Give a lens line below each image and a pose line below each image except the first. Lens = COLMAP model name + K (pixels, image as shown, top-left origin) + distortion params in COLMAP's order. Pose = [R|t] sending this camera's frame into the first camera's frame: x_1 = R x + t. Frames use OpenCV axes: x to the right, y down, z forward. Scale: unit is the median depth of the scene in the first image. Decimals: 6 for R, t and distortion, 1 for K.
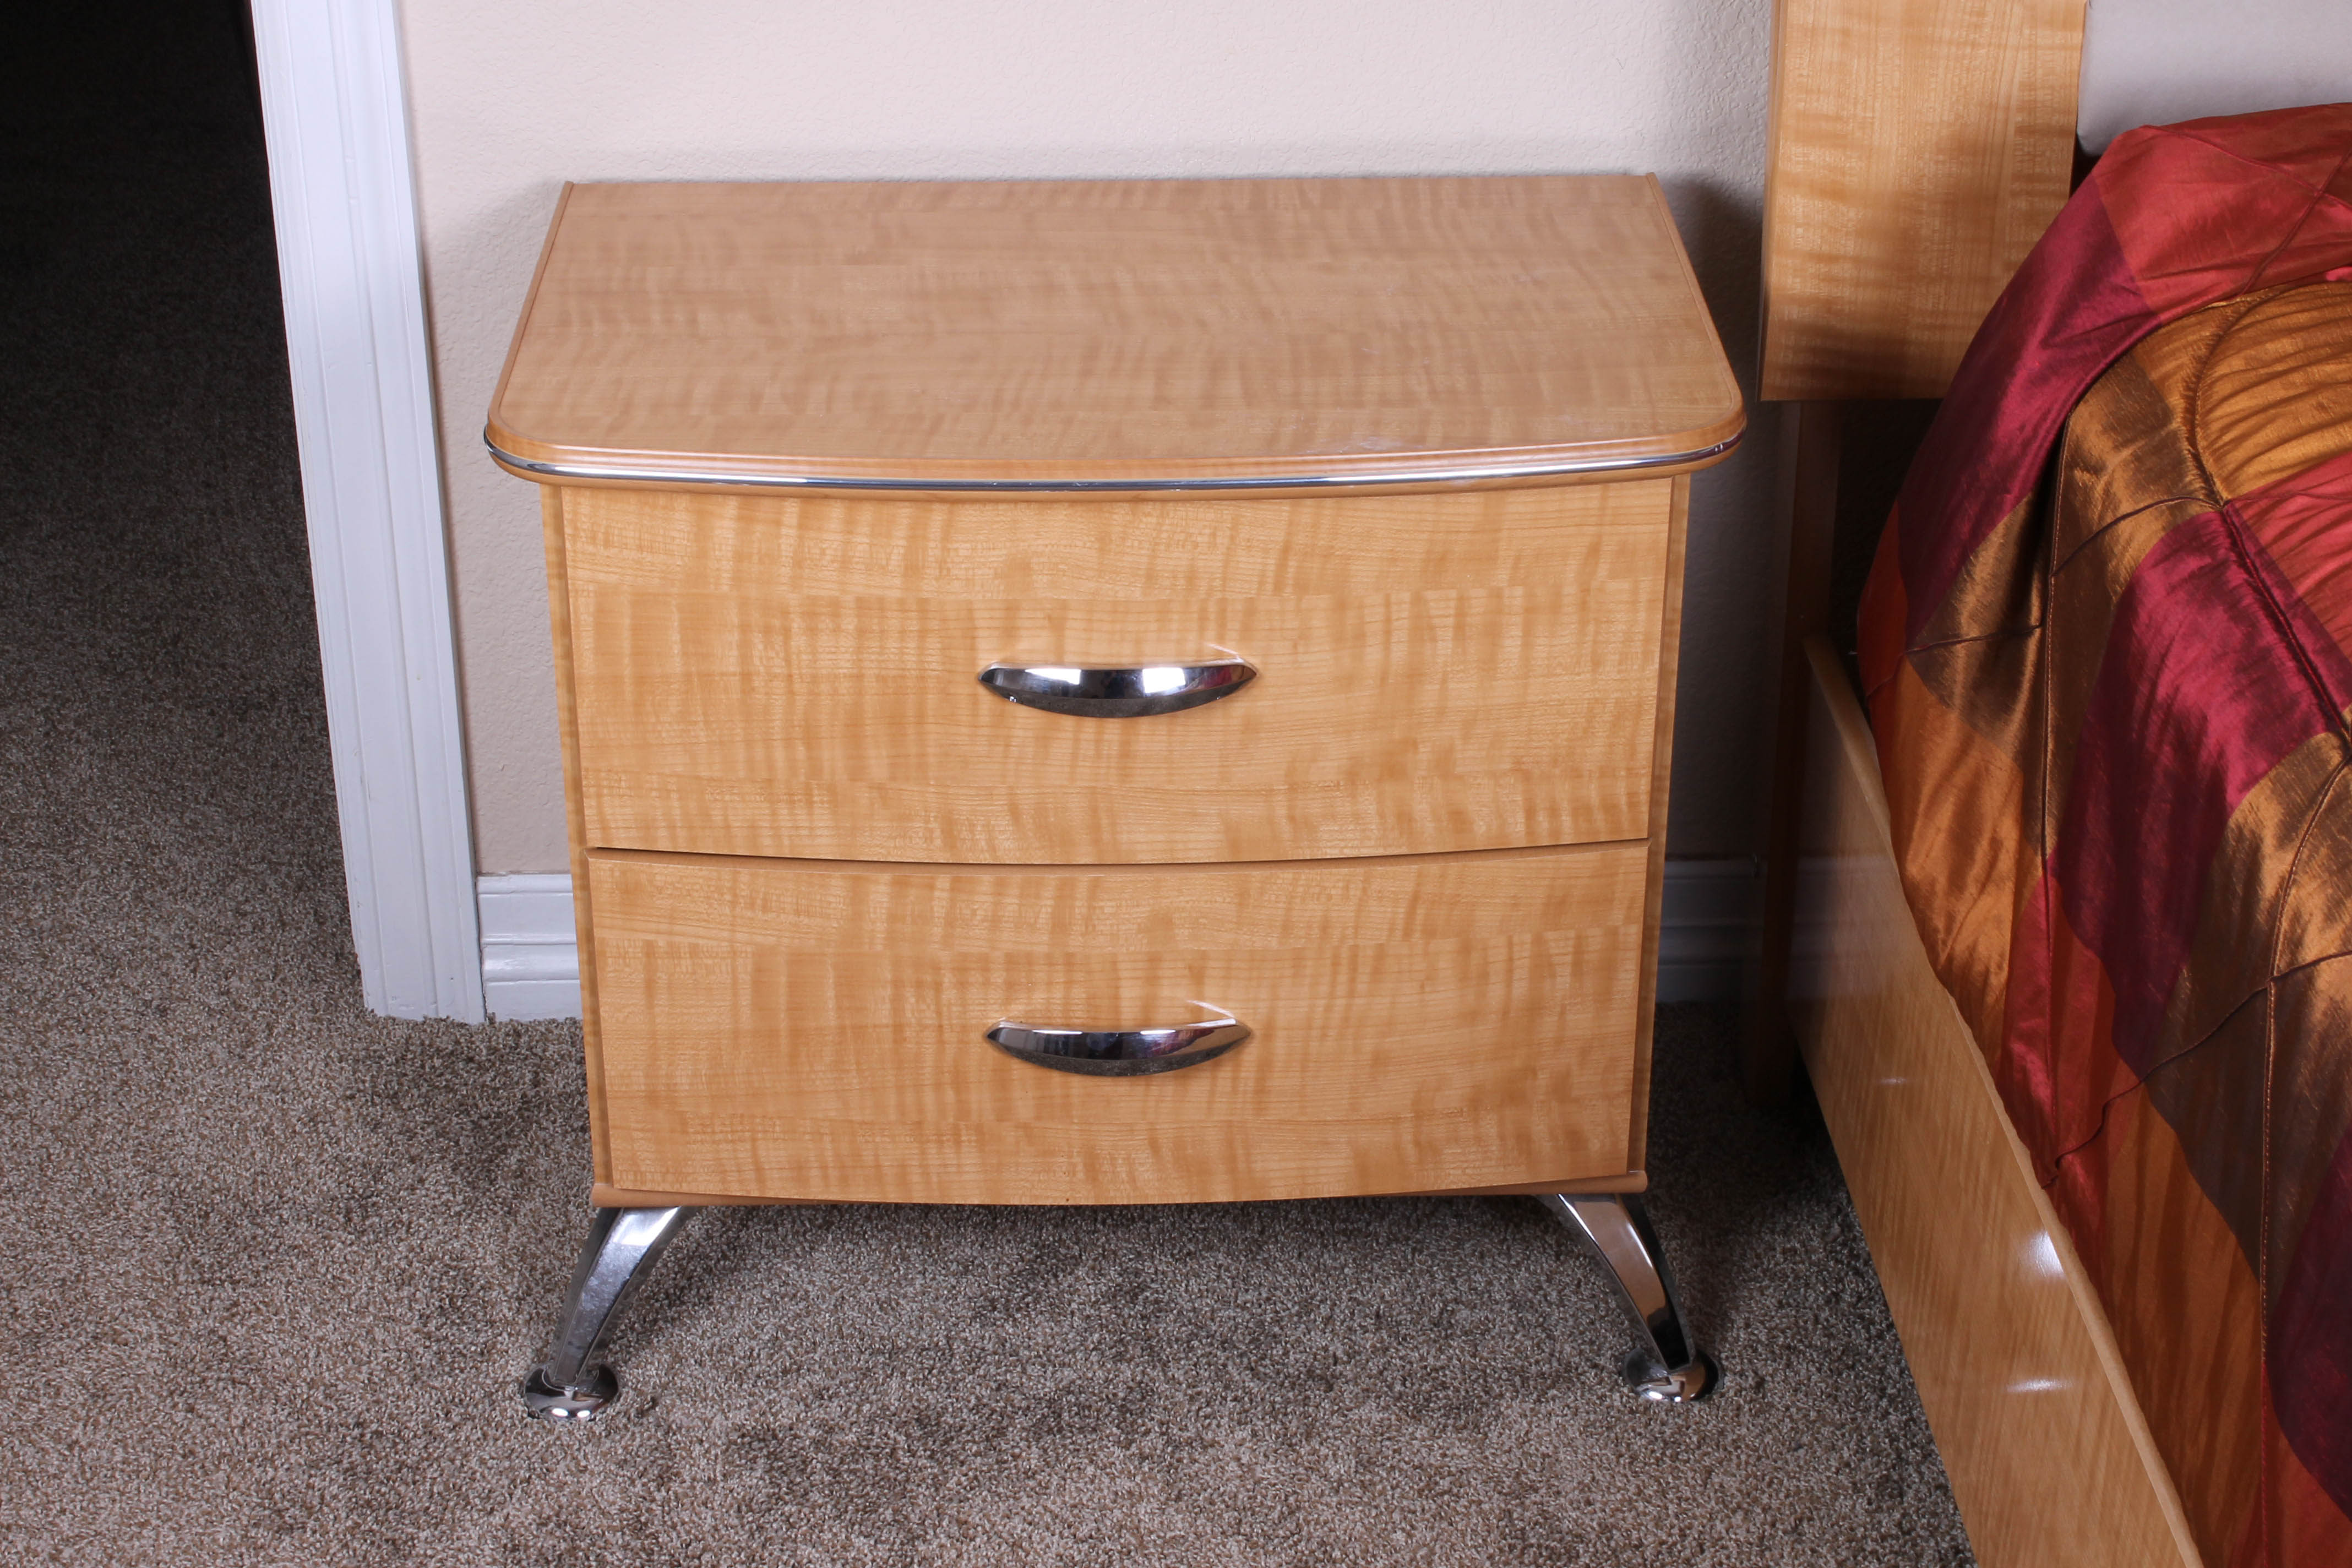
lens RADIAL K [[3961.0, 0, 1164.6], [0, 3961.0, 777.7], [0, 0, 1]] dist [-0.044477, 0.000000]
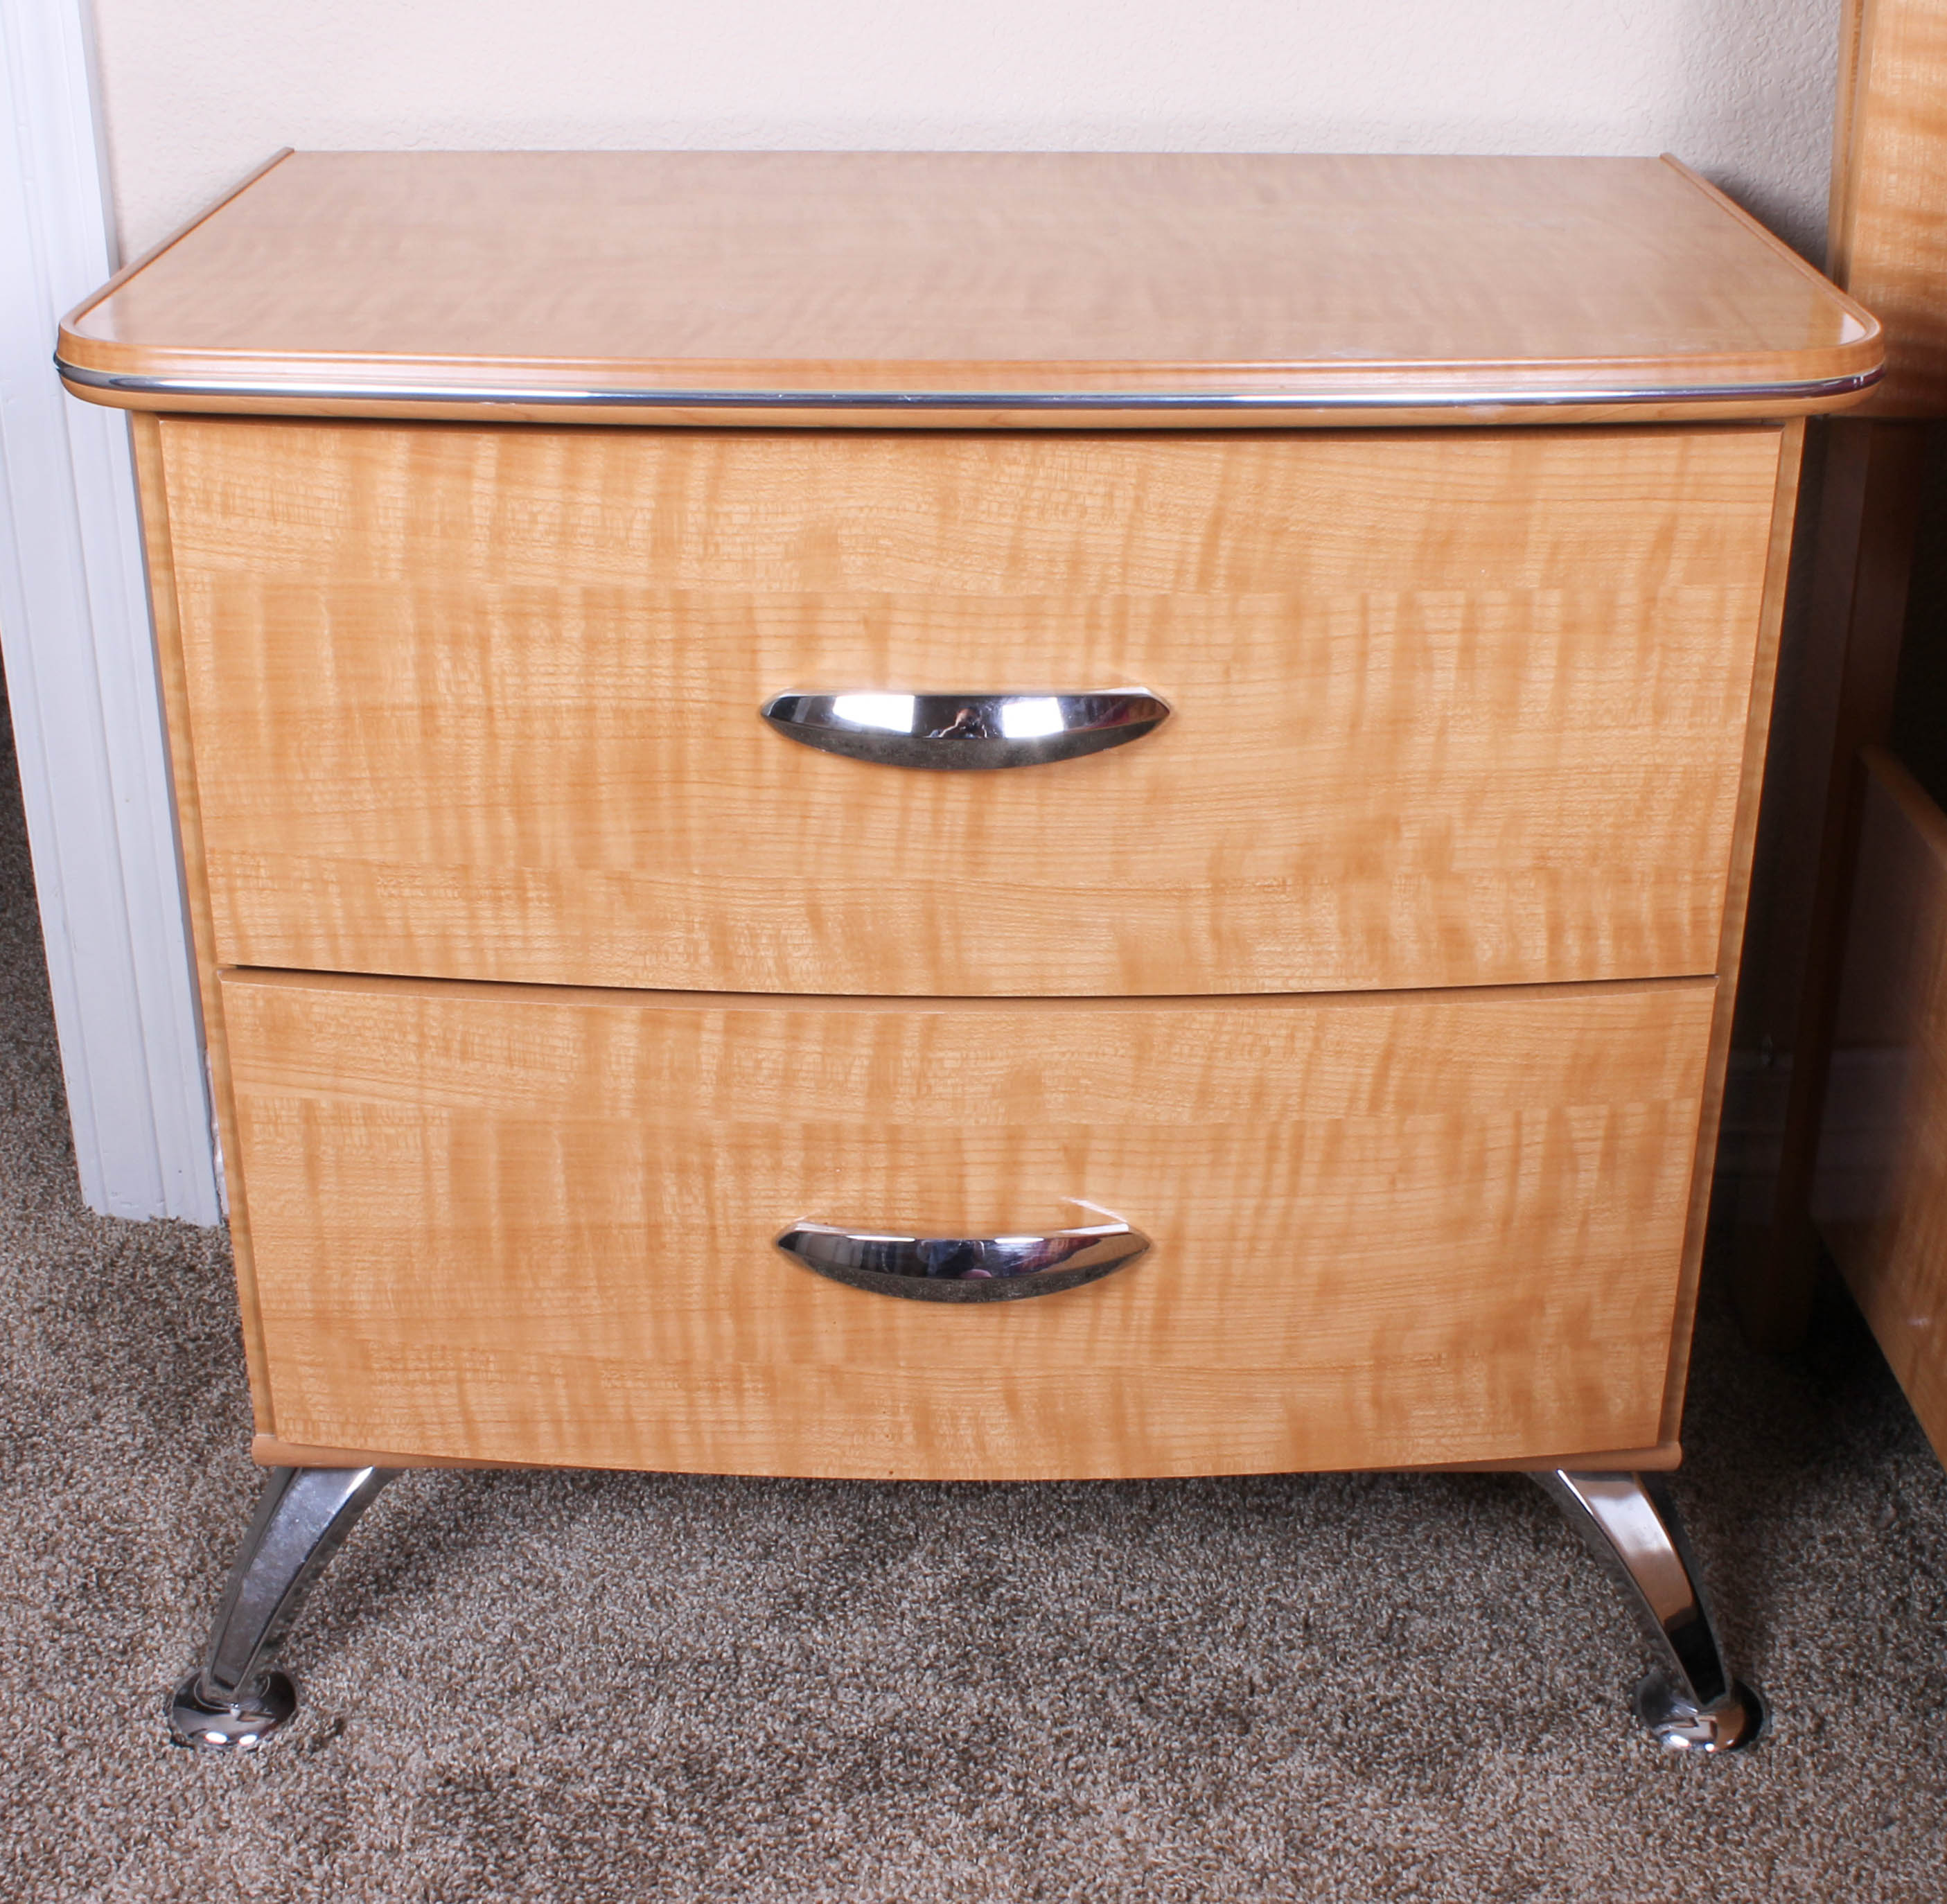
lens RADIAL K [[2883.0, 0, 992.1], [0, 2883.0, 986.1], [0, 0, 1]] dist [-0.116027, 0.000000]
pose [[0.999734, 0.014229, -0.018130, 0.002235], [-0.014871, 0.999249, -0.035776, 0.037210], [0.017607, 0.036036, 0.999195, 0.483661]]
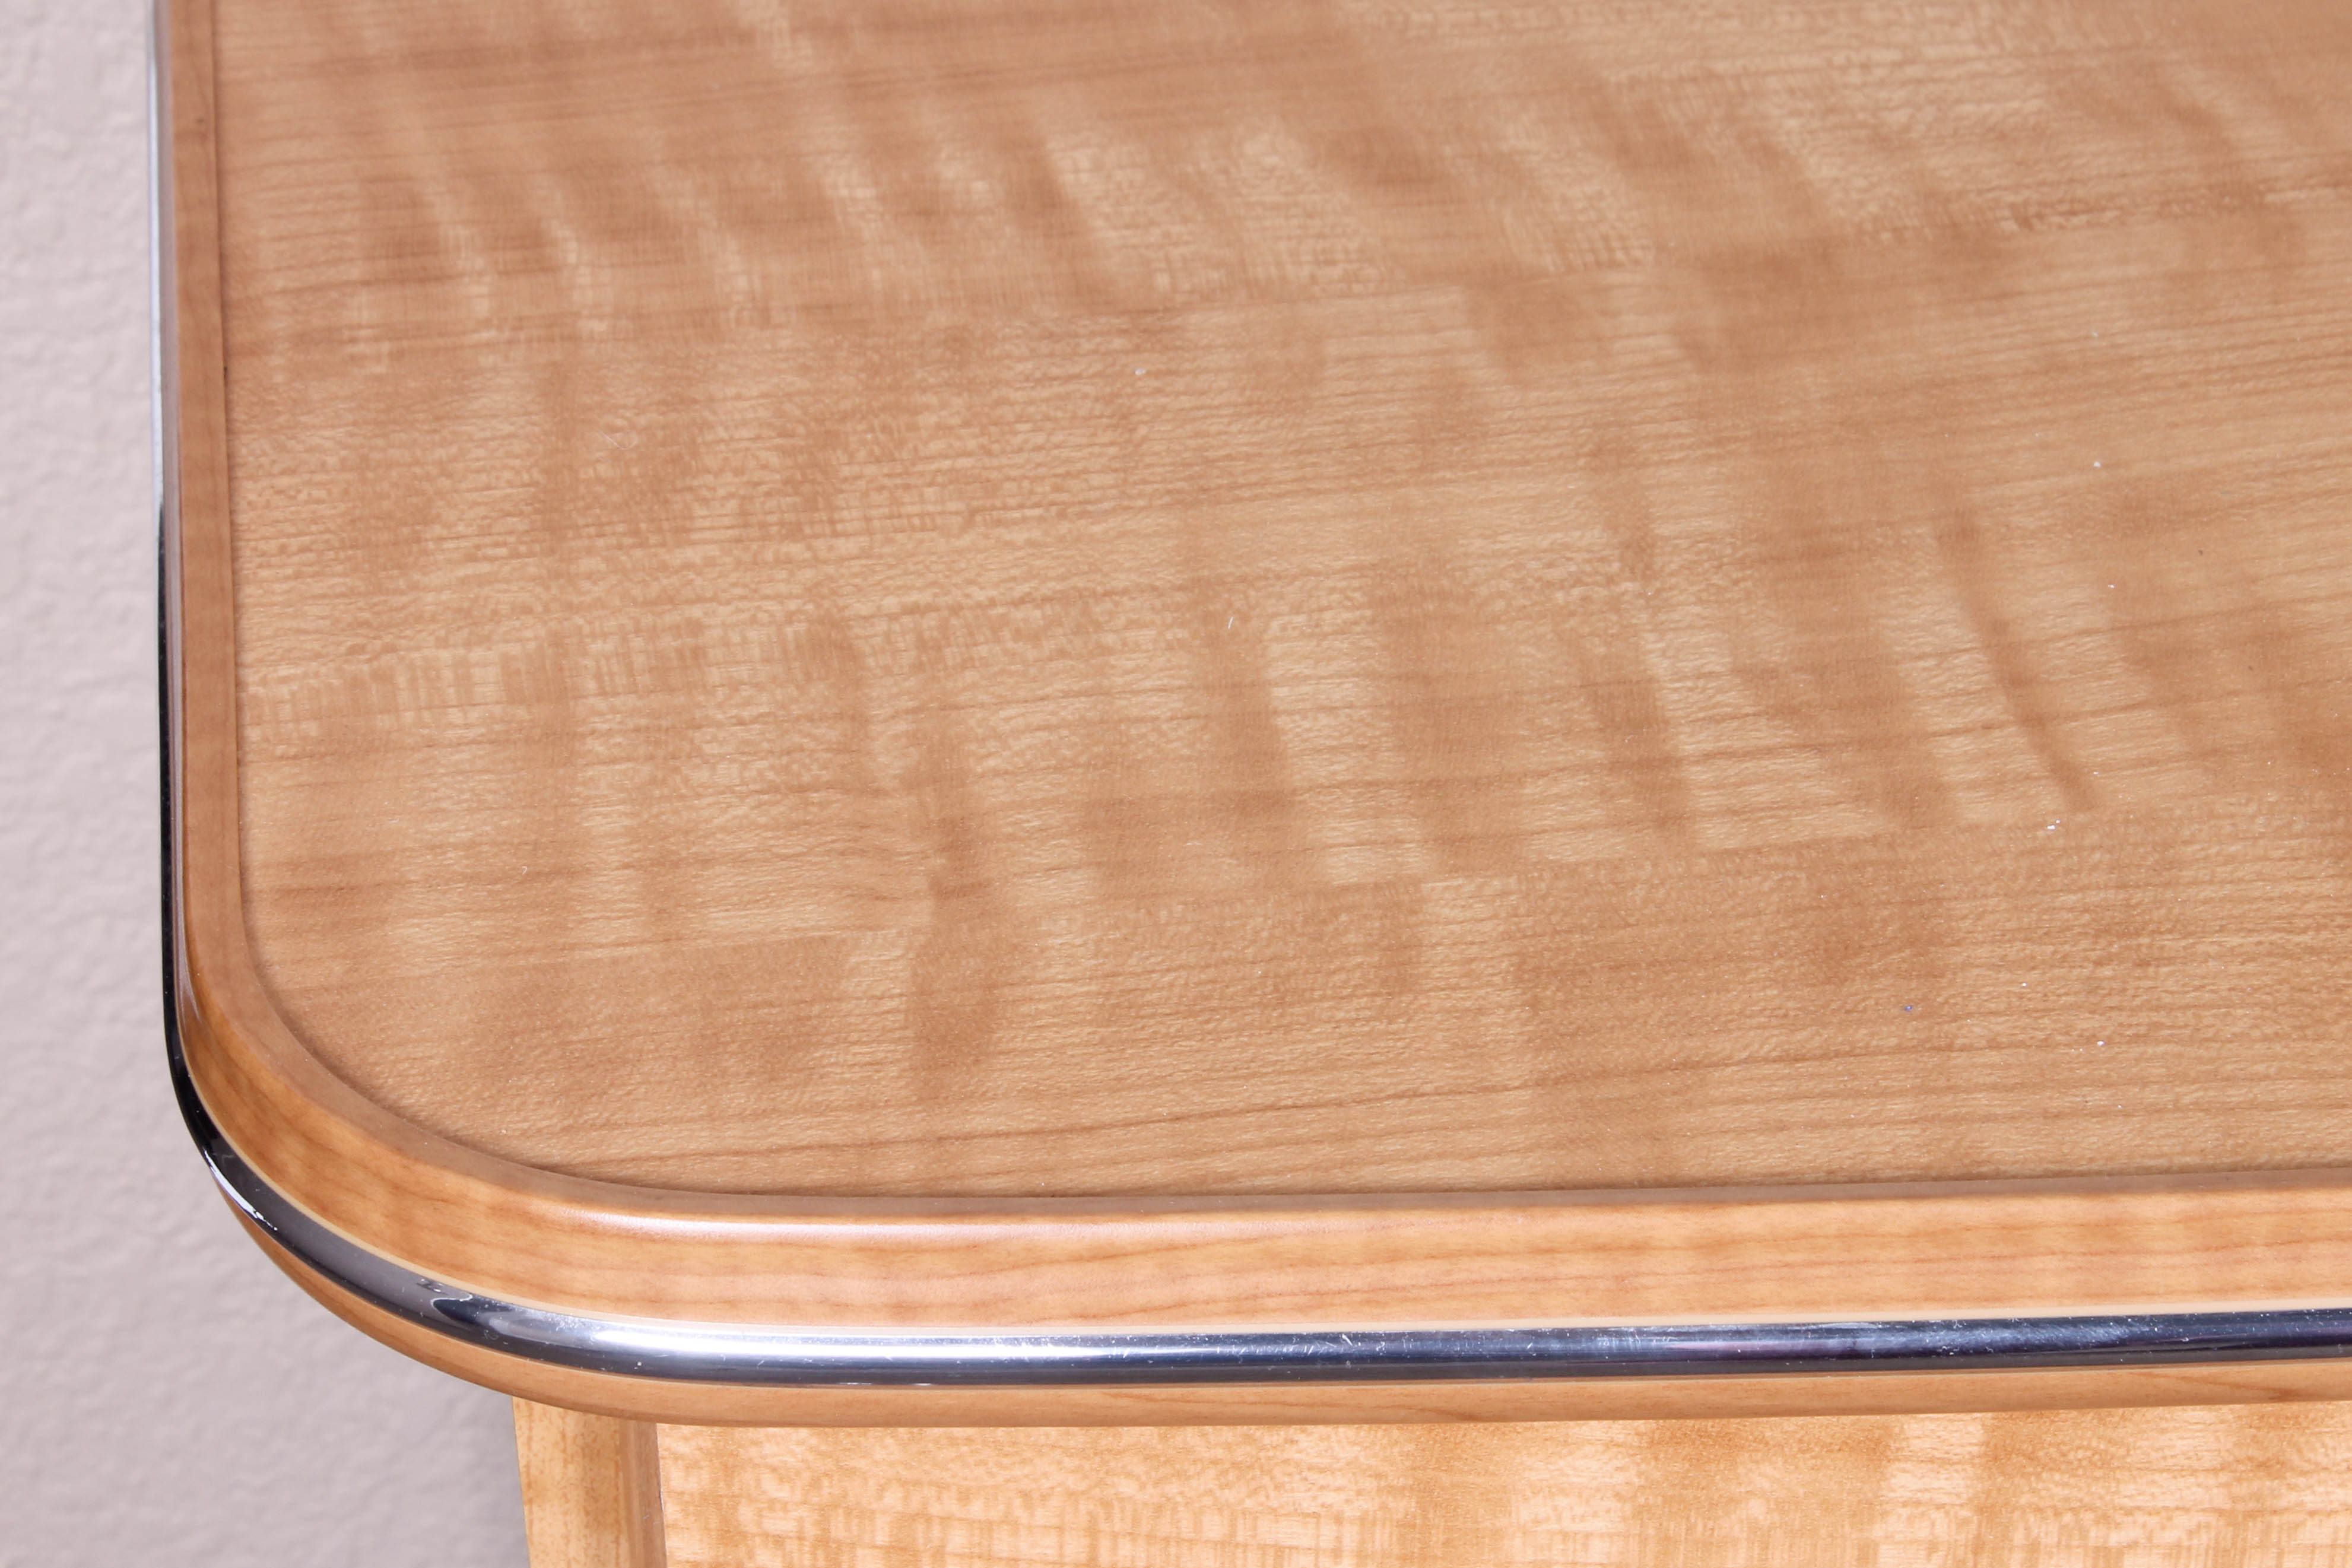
lens RADIAL K [[6027.8, 0, 1088.9], [0, 6027.8, 761.8], [0, 0, 1]] dist [0.066933, 0.000000]
pose [[0.993460, -0.081299, 0.080177, -0.143561], [0.071771, 0.990735, 0.115299, -0.121955], [-0.088807, -0.108790, 0.990090, 0.689066]]
